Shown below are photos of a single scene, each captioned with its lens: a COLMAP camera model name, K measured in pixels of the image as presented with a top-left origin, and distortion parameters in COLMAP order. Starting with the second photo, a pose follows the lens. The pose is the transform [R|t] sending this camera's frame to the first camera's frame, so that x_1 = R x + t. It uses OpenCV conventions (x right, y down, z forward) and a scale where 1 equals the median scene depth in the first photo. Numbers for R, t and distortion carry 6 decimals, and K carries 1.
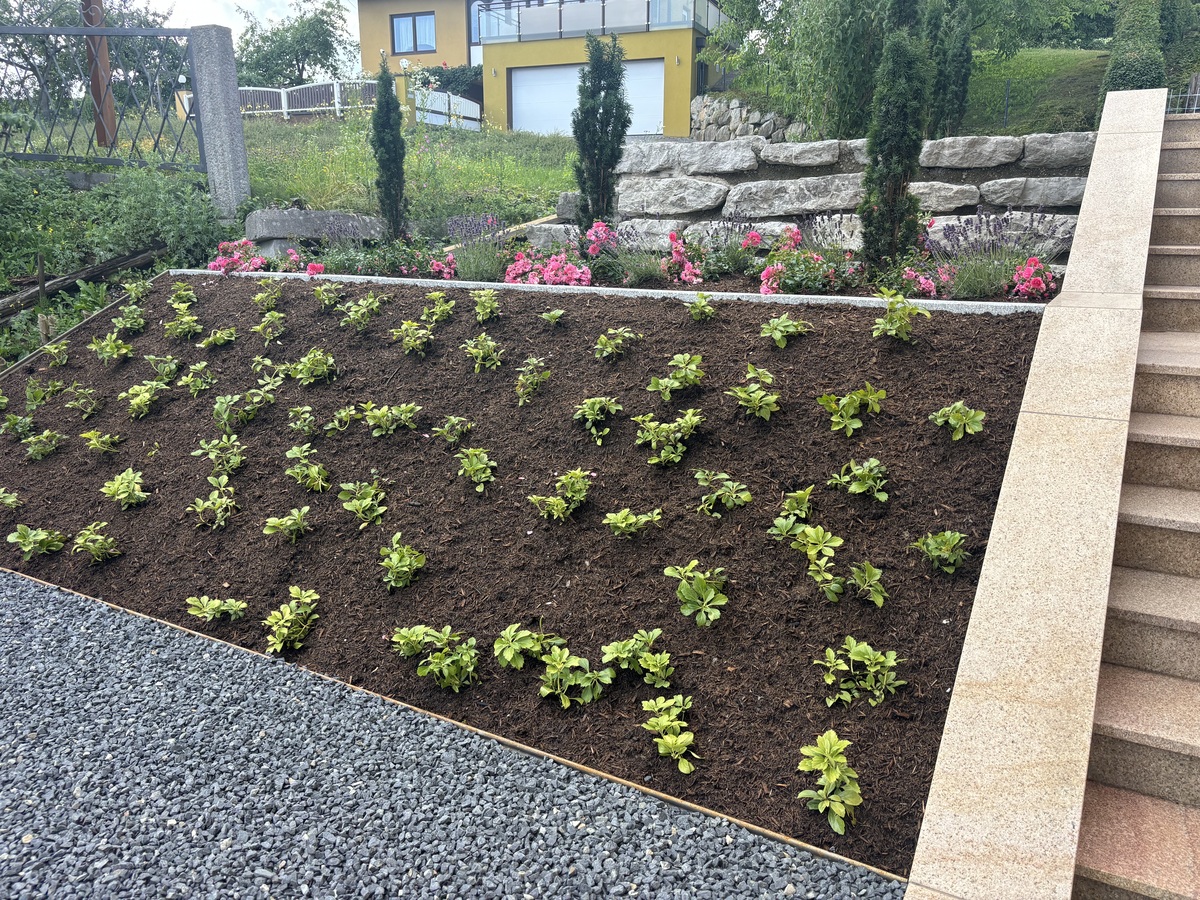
lens RADIAL K [[835.4, 0, 600.0], [0, 835.4, 450.0], [0, 0, 1]] dist [0.031608, -0.018721]
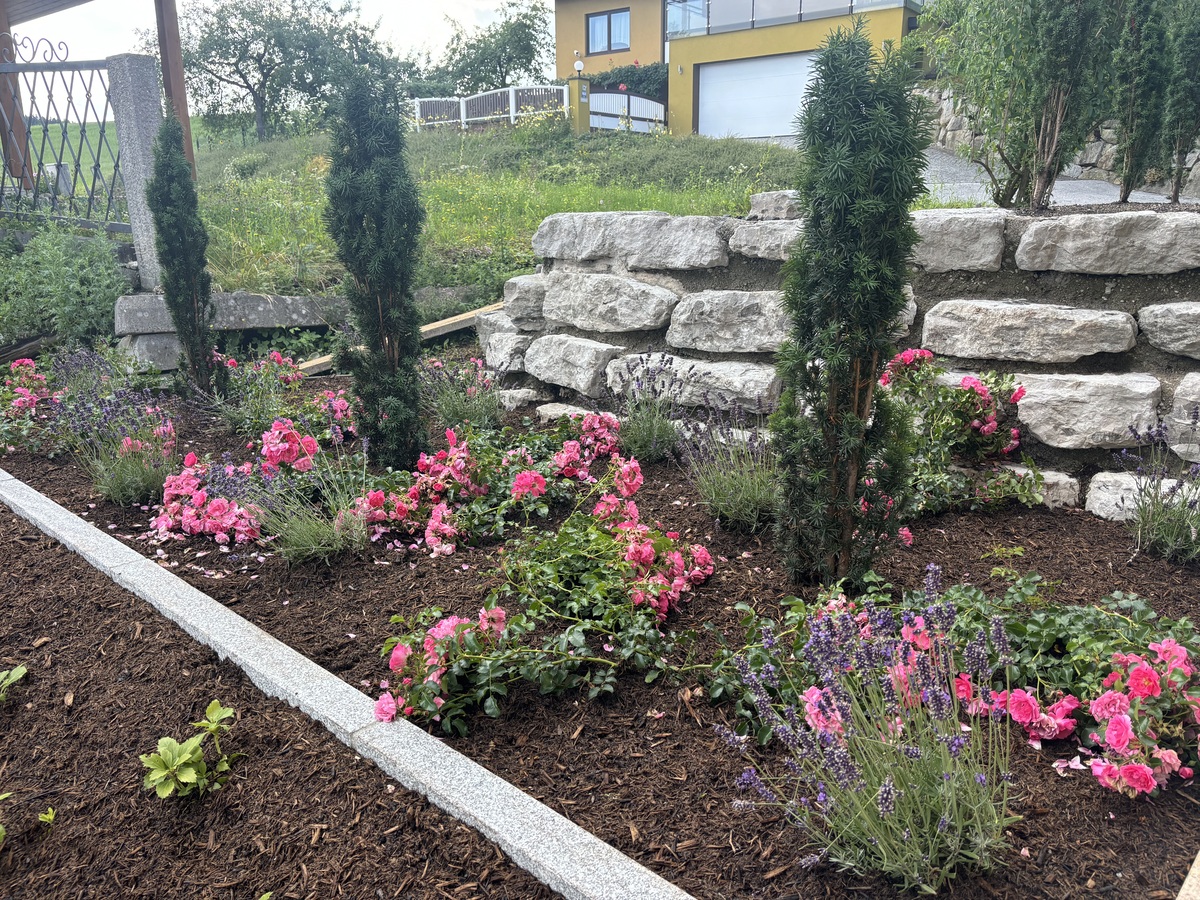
lens RADIAL K [[889.4, 0, 600.0], [0, 889.4, 450.0], [0, 0, 1]] dist [0.031557, -0.006824]
pose [[0.974648, 0.044543, -0.219267, 0.166782], [-0.048266, 0.998767, -0.011647, -0.134914], [0.218478, 0.021935, 0.975595, 0.261523]]
